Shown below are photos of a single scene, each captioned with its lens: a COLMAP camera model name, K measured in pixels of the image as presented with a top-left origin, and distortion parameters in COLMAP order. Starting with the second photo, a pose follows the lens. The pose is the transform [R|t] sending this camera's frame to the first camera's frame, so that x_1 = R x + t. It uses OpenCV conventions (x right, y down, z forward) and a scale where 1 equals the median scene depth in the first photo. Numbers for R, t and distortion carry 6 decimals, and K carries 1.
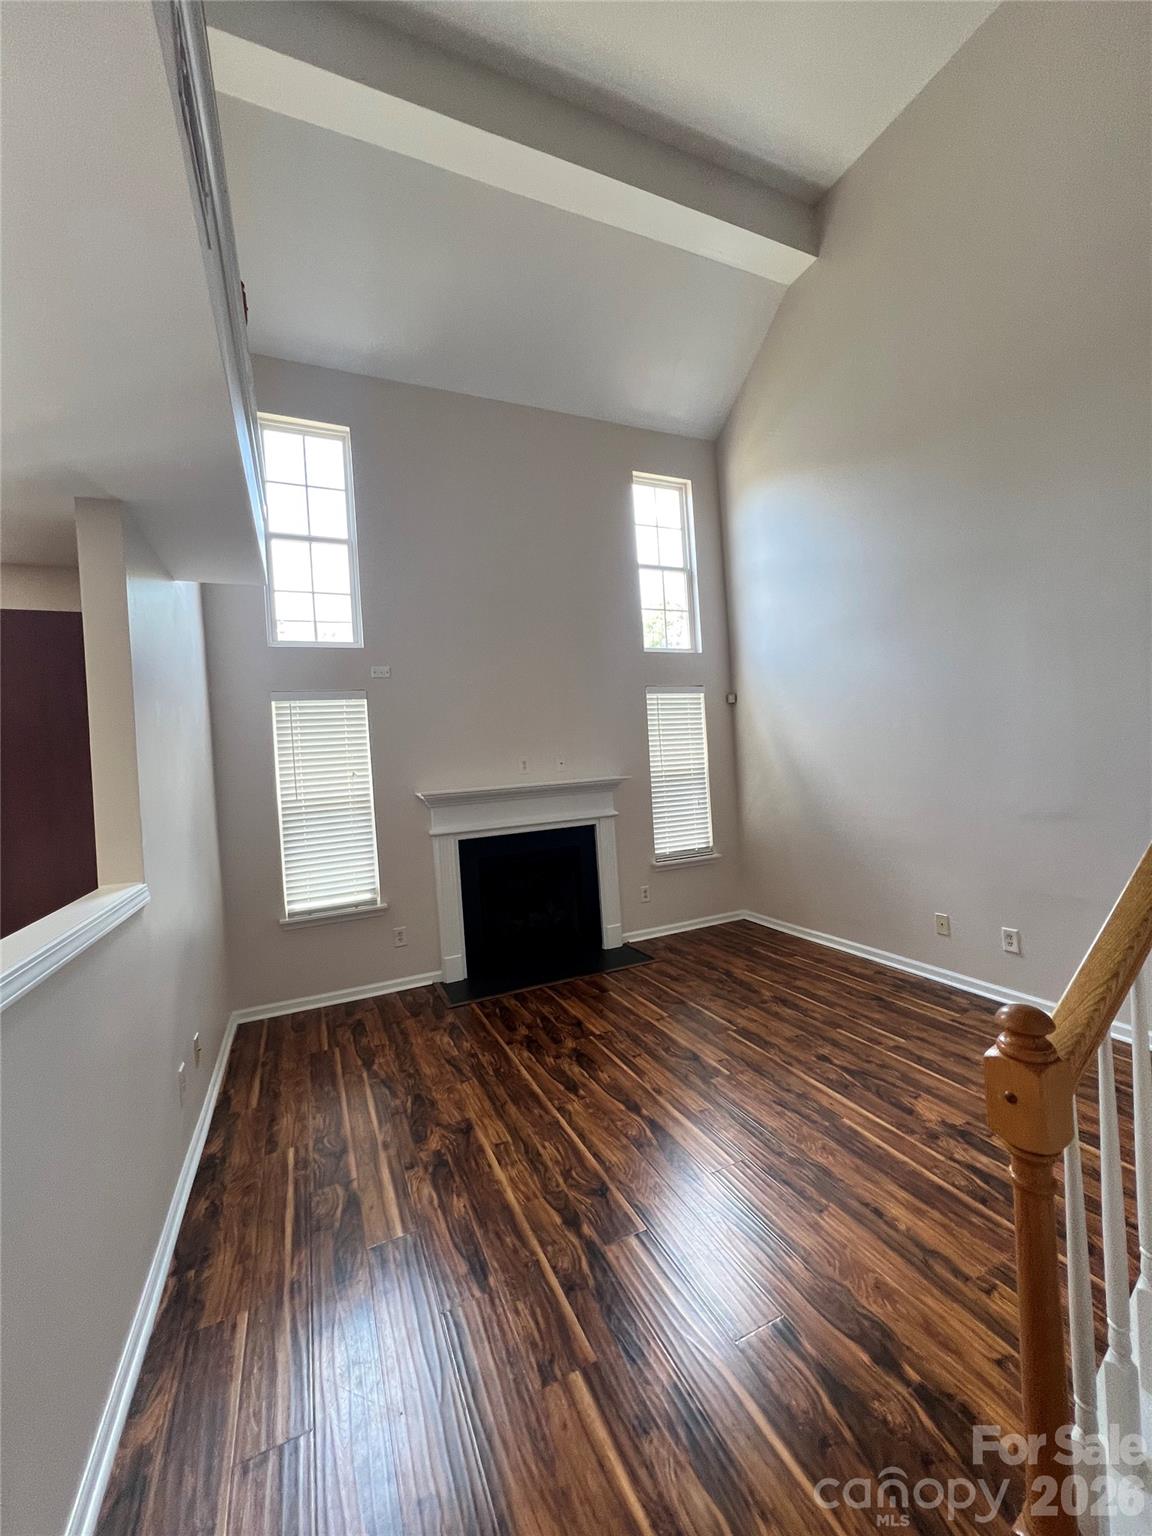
lens RADIAL K [[613.2, 0, 578.0], [0, 613.2, 763.0], [0, 0, 1]] dist [-0.001412, 0.000709]
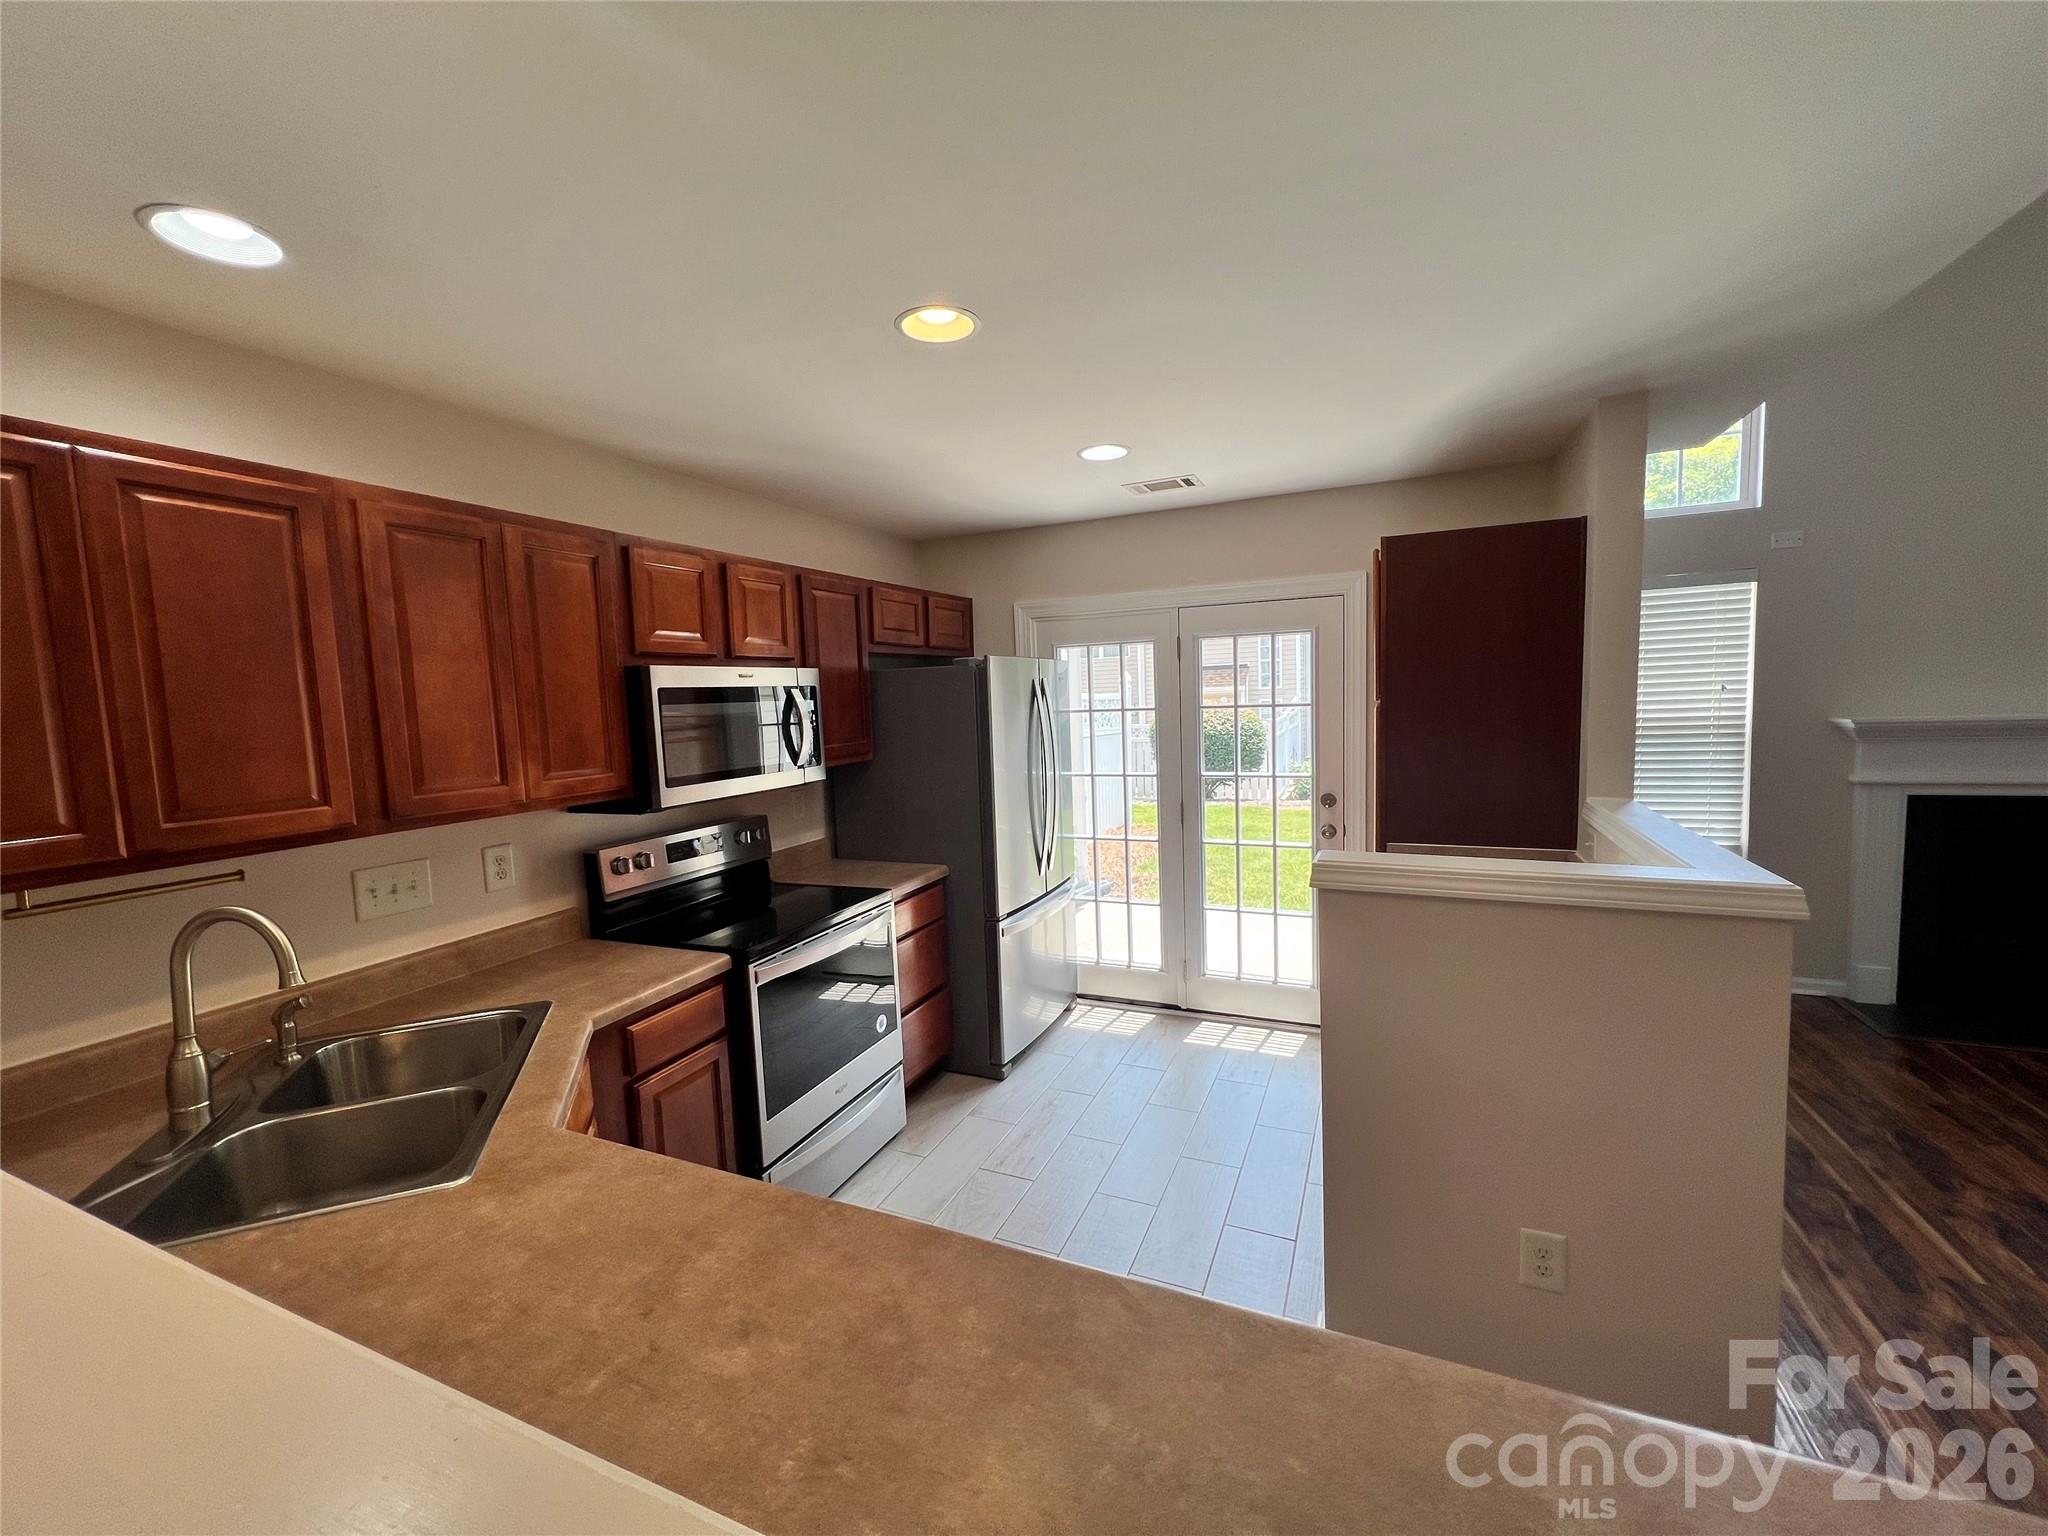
lens RADIAL K [[817.6, 0, 1023.3], [0, 817.6, 765.0], [0, 0, 1]] dist [-0.001412, 0.000709]
pose [[0.666312, 0.100322, -0.738894, -0.203021], [-0.009213, 0.991940, 0.126371, -0.006045], [0.745616, -0.077395, 0.661866, -0.284719]]
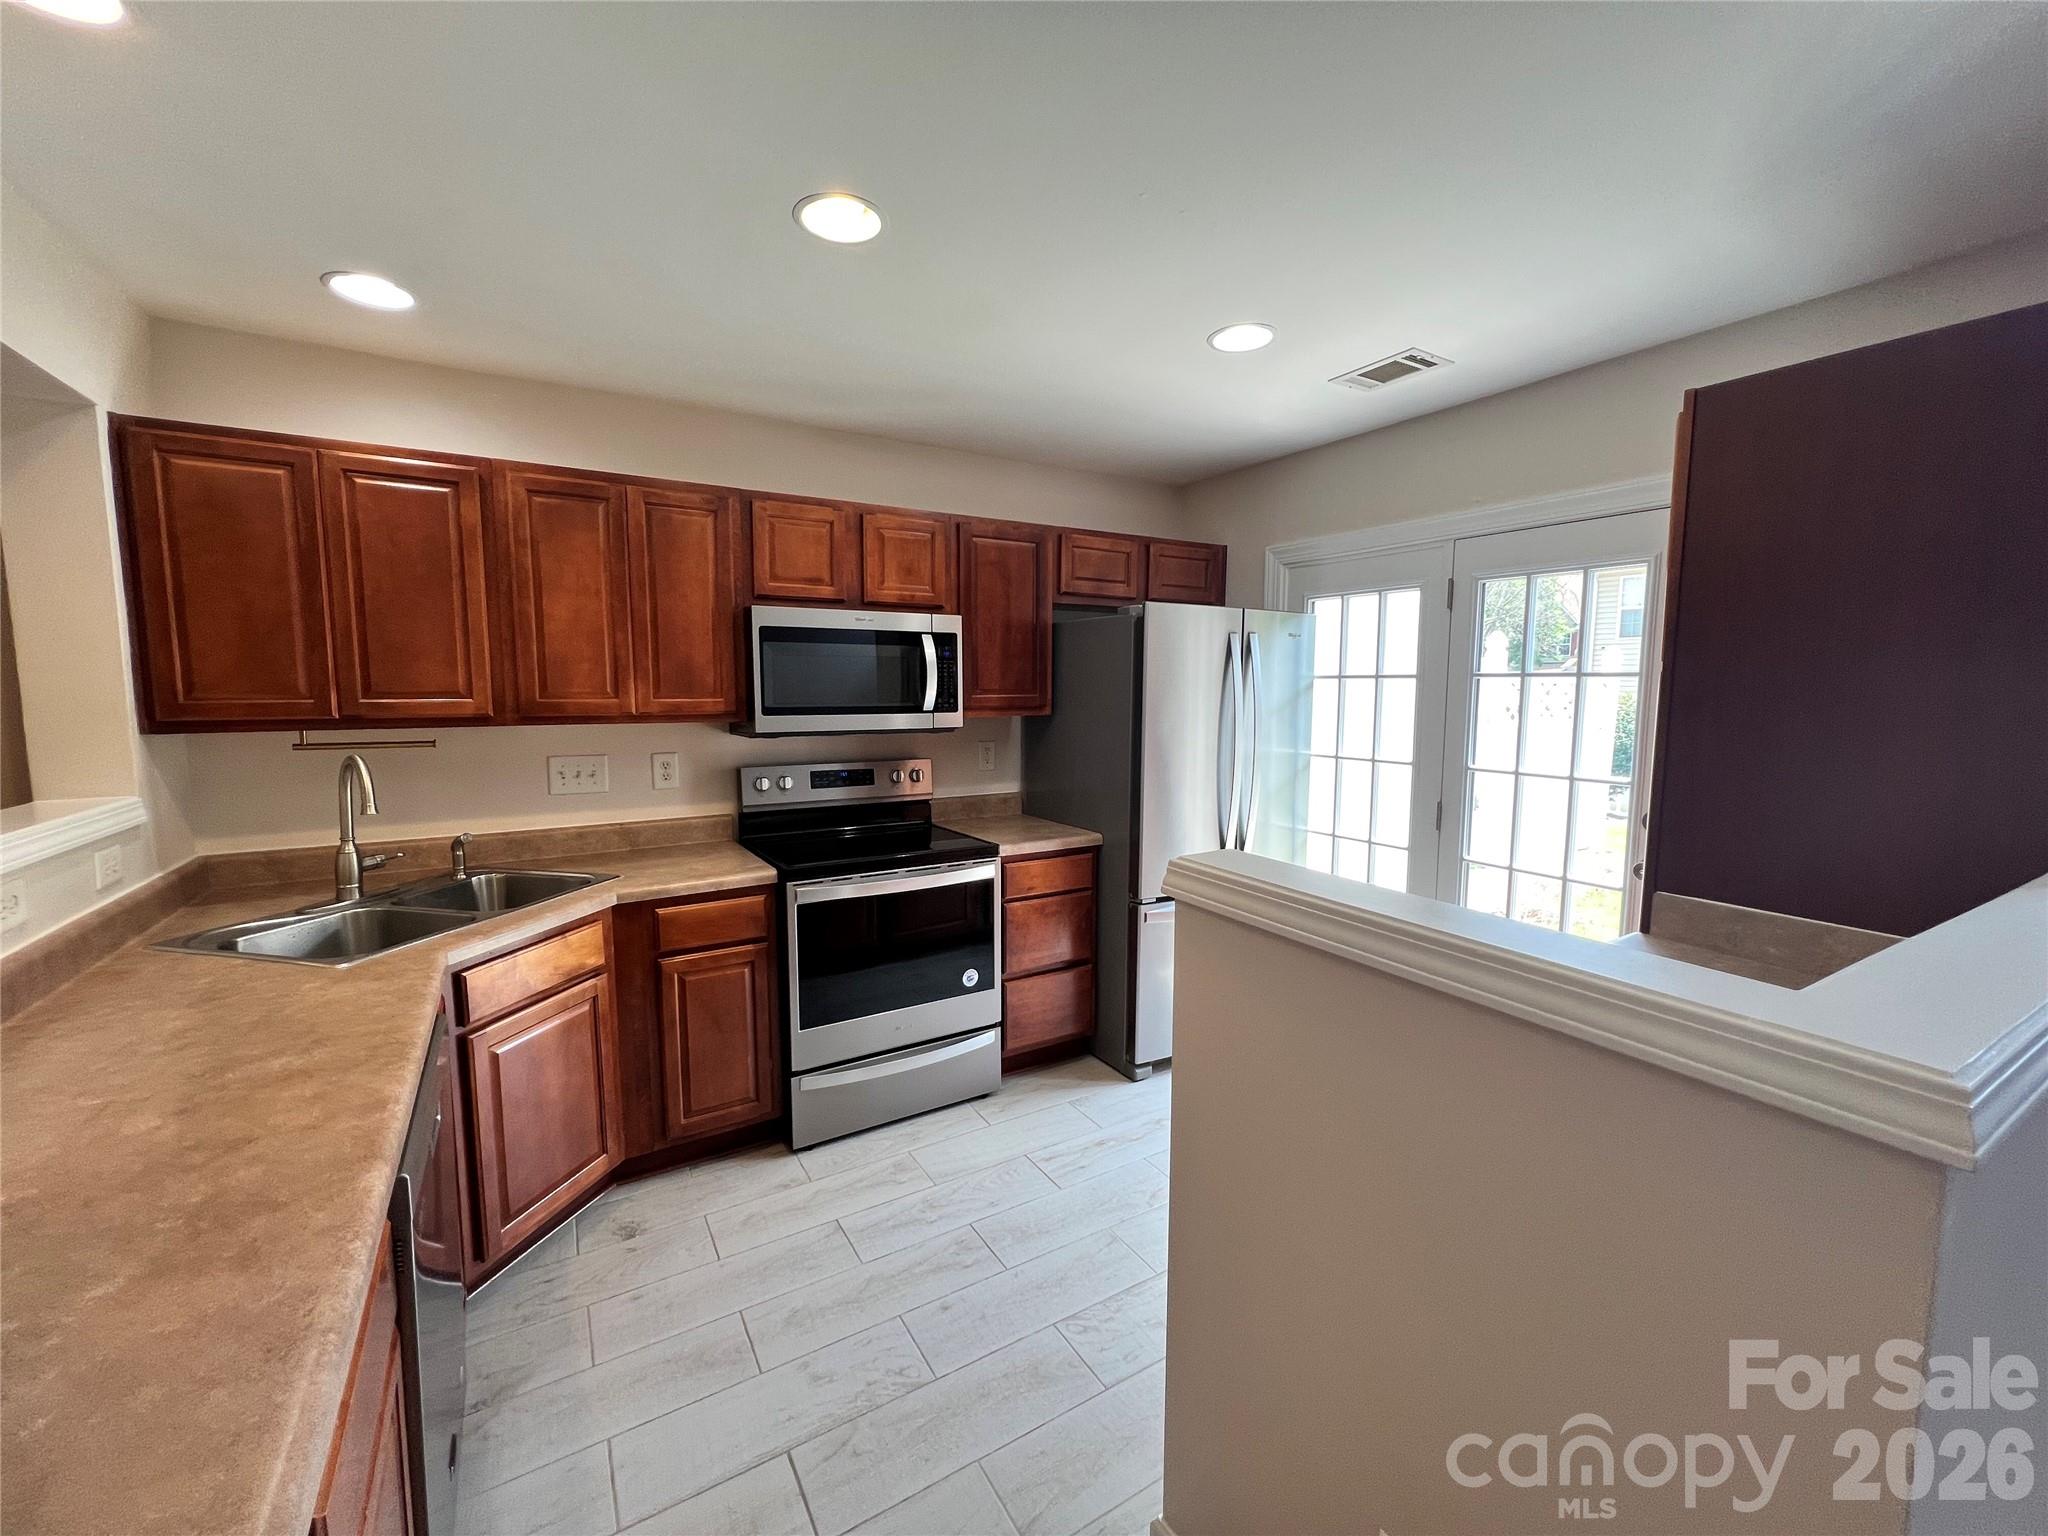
lens RADIAL K [[817.6, 0, 1020.3], [0, 817.6, 762.7], [0, 0, 1]] dist [-0.001412, 0.000709]
pose [[0.124623, 0.155313, -0.979973, -0.126543], [-0.017294, 0.987863, 0.154364, 0.019579], [0.992053, -0.002289, 0.125797, 0.041924]]
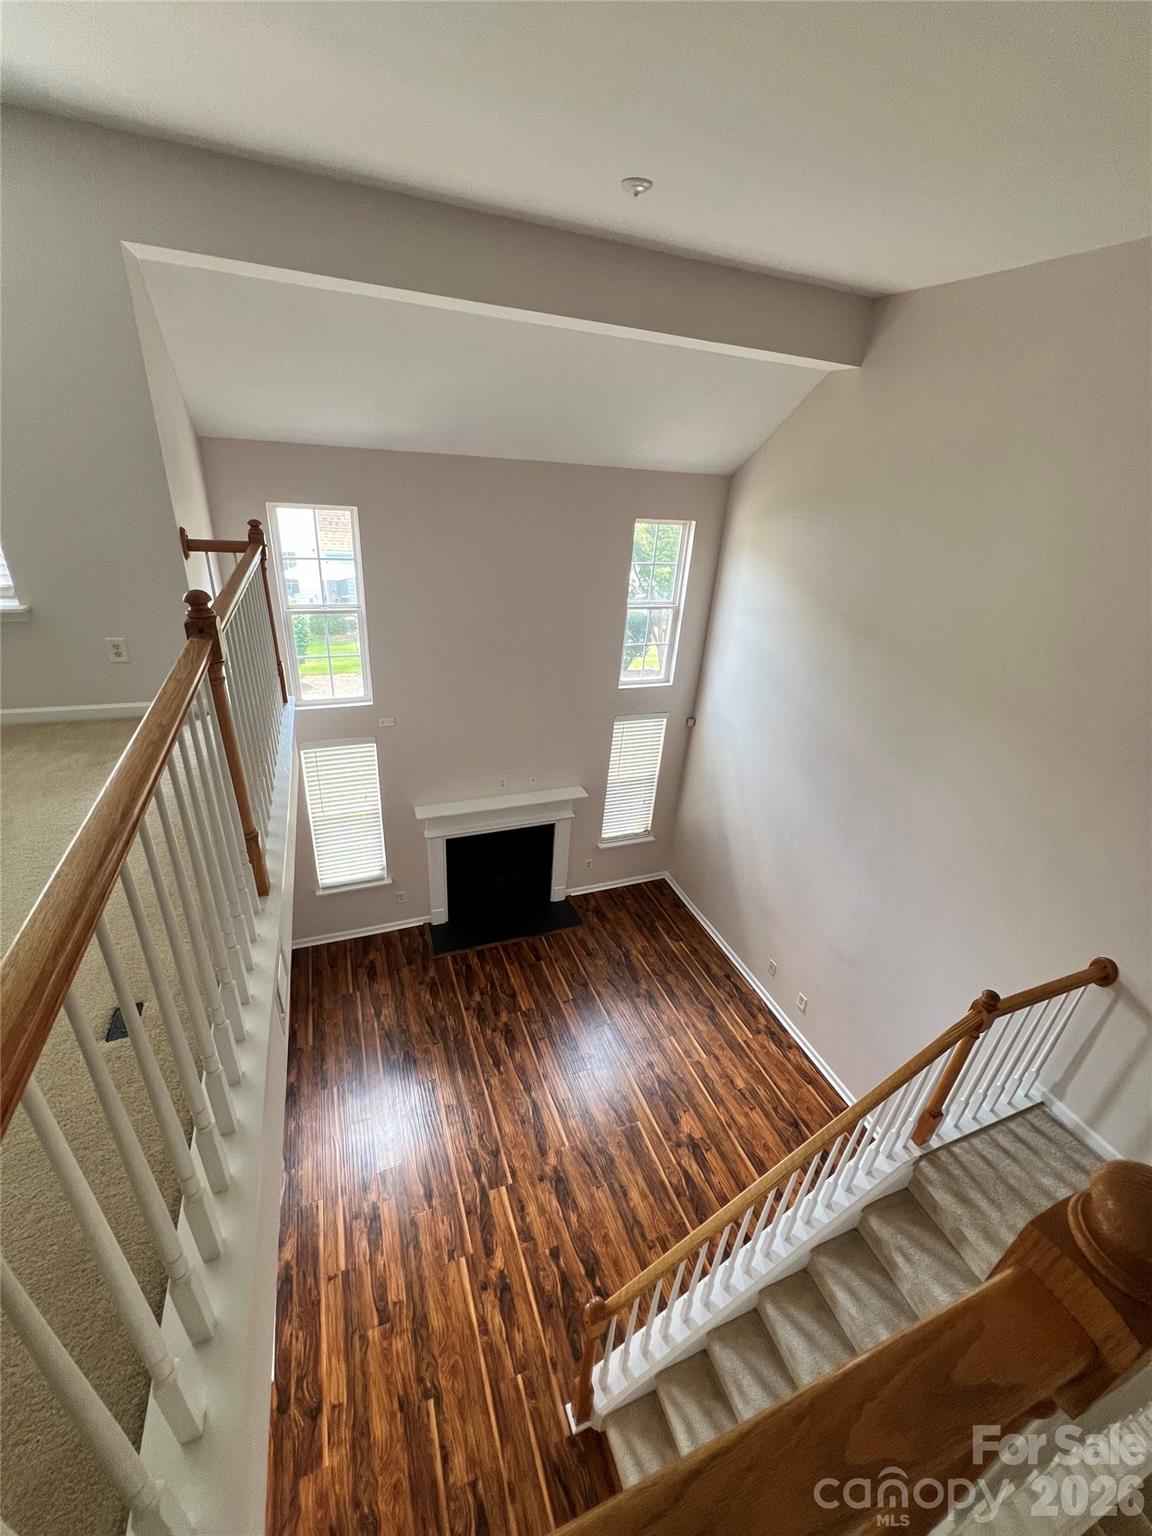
lens RADIAL K [[613.2, 0, 577.9], [0, 613.2, 764.1], [0, 0, 1]] dist [-0.001412, 0.000709]
pose [[0.989580, 0.143491, 0.011893, 0.051936], [-0.134494, 0.891714, 0.432154, -0.693492], [0.051406, -0.429251, 0.901721, -0.115999]]
